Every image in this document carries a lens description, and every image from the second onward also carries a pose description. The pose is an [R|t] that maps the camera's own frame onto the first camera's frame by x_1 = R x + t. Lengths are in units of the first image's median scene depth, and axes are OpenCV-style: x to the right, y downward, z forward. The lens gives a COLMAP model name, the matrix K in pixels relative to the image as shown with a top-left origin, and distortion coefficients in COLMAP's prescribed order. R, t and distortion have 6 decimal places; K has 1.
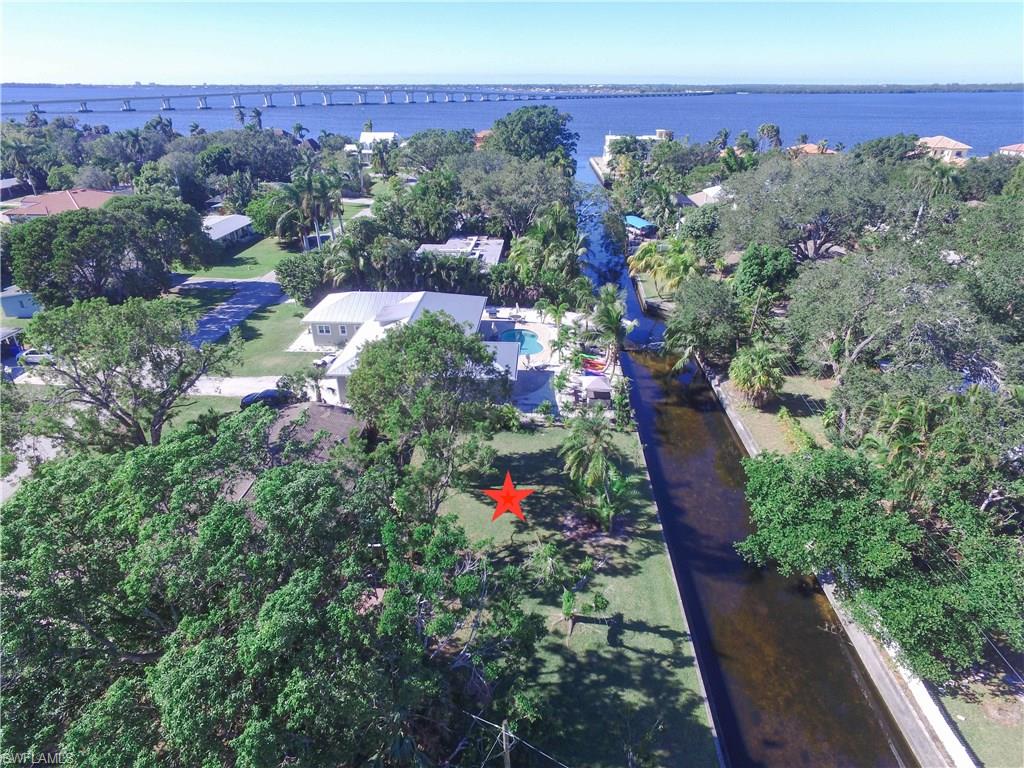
lens RADIAL K [[595.2, 0, 511.1], [0, 595.2, 384.0], [0, 0, 1]] dist [-0.004209, 0.010105]
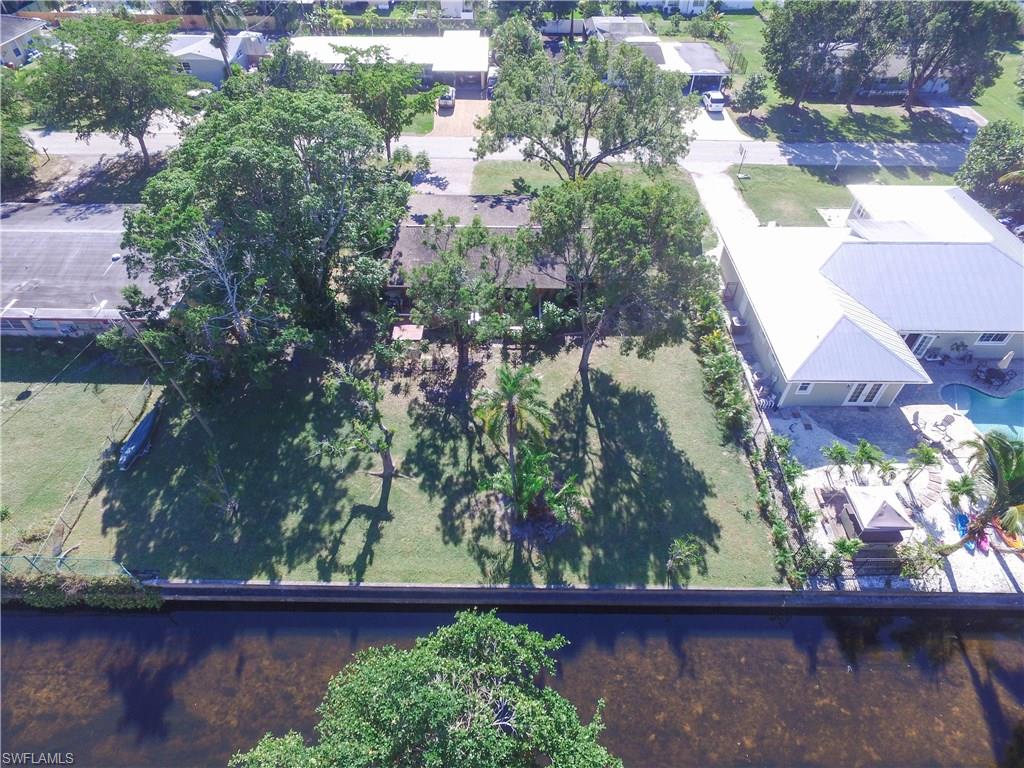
lens RADIAL K [[595.2, 0, 514.9], [0, 595.2, 383.5], [0, 0, 1]] dist [-0.004209, 0.010105]
pose [[0.051289, 0.708565, -0.703779, 0.309767], [-0.457696, 0.643019, 0.614036, -0.185342], [0.887628, 0.290624, 0.357287, 0.339086]]
